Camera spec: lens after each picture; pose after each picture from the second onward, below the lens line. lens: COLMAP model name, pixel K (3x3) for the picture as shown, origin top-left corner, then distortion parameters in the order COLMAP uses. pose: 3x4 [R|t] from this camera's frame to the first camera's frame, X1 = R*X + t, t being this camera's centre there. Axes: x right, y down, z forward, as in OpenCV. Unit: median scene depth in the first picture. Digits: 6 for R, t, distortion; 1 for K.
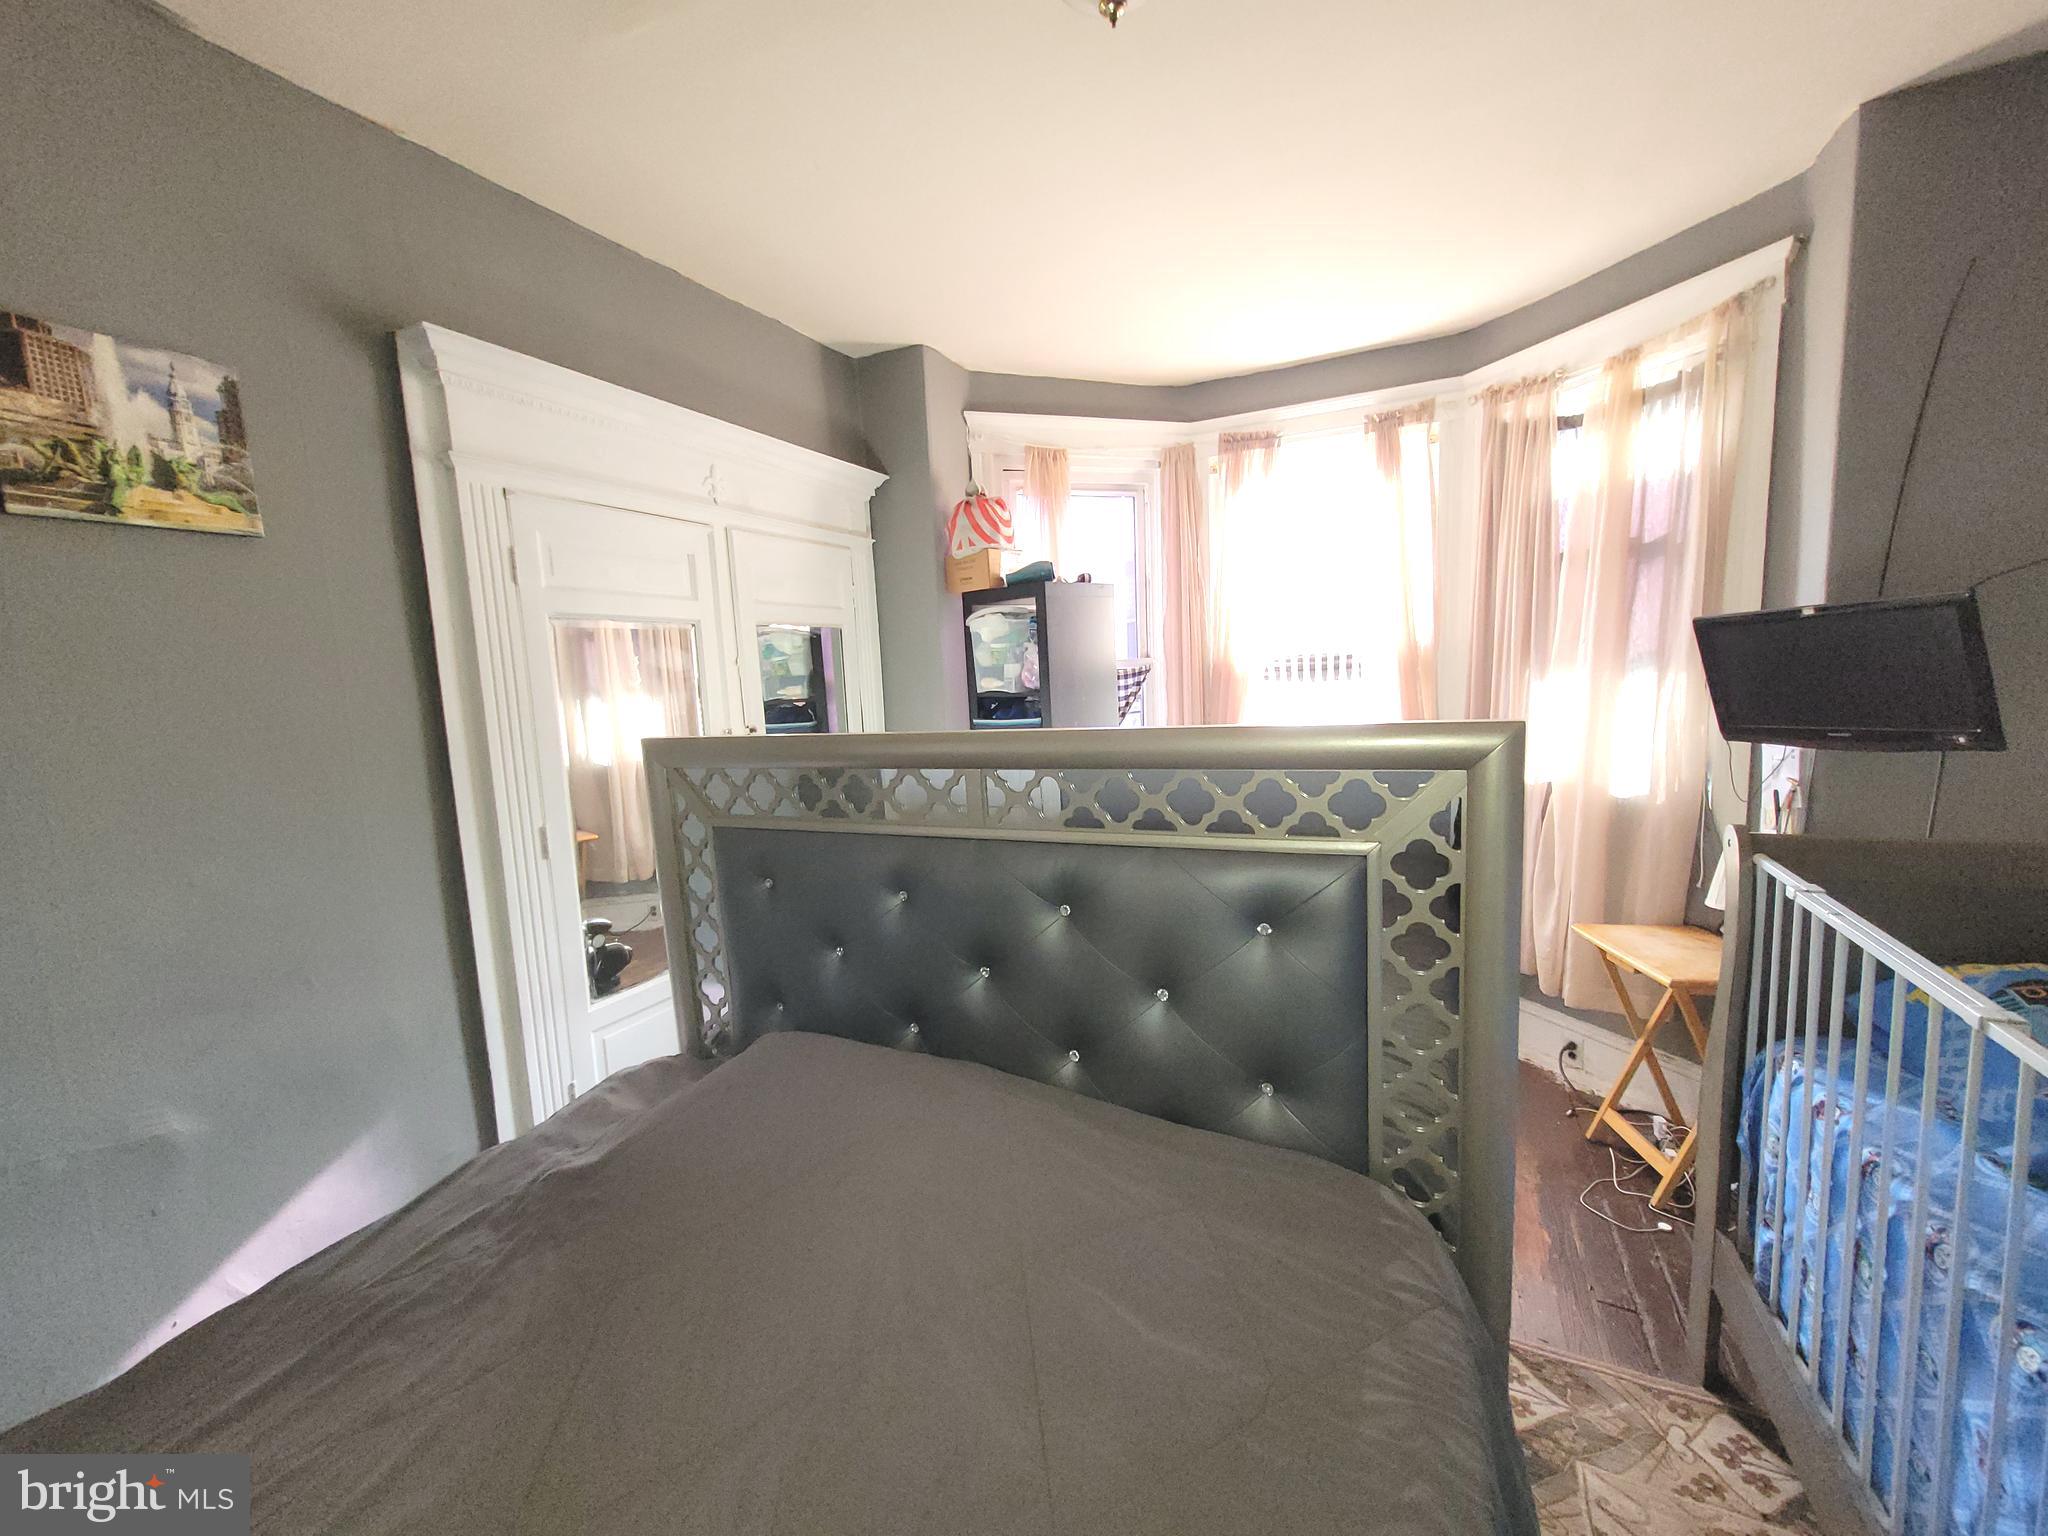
lens RADIAL K [[811.9, 0, 1022.8], [0, 811.9, 769.3], [0, 0, 1]] dist [0.003706, -0.000781]
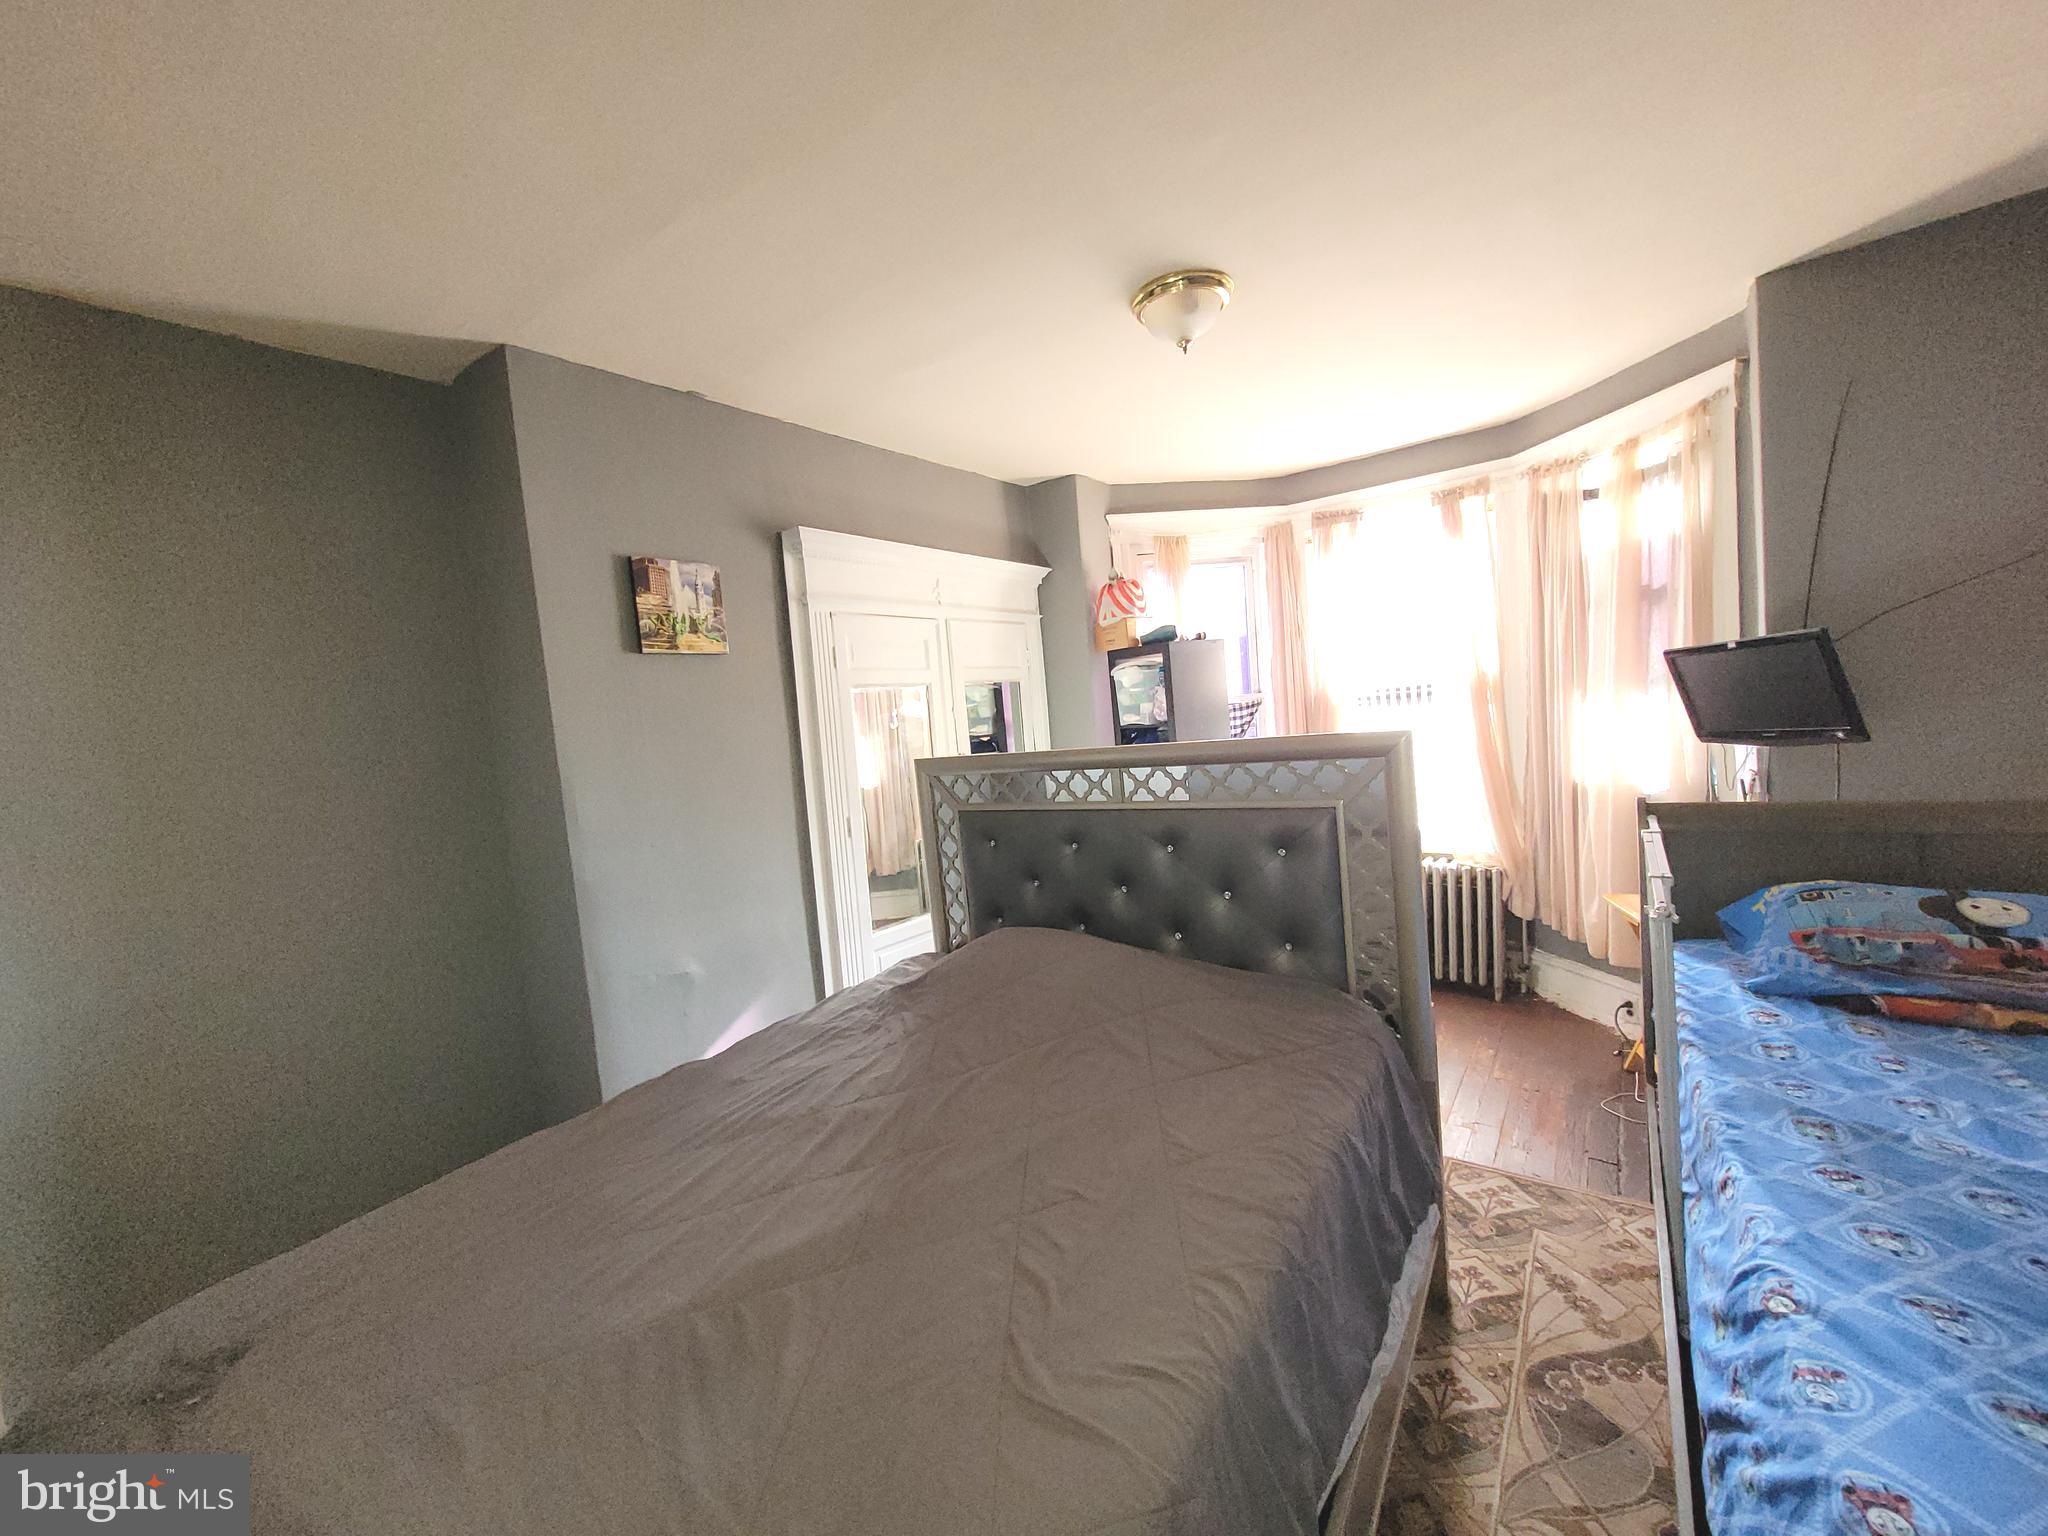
lens RADIAL K [[811.9, 0, 1012.5], [0, 811.9, 774.9], [0, 0, 1]] dist [0.003706, -0.000781]
pose [[0.980693, -0.021299, -0.194392, 0.039890], [0.014124, 0.999169, -0.038225, 0.050364], [0.195045, 0.034741, 0.980179, -0.483387]]
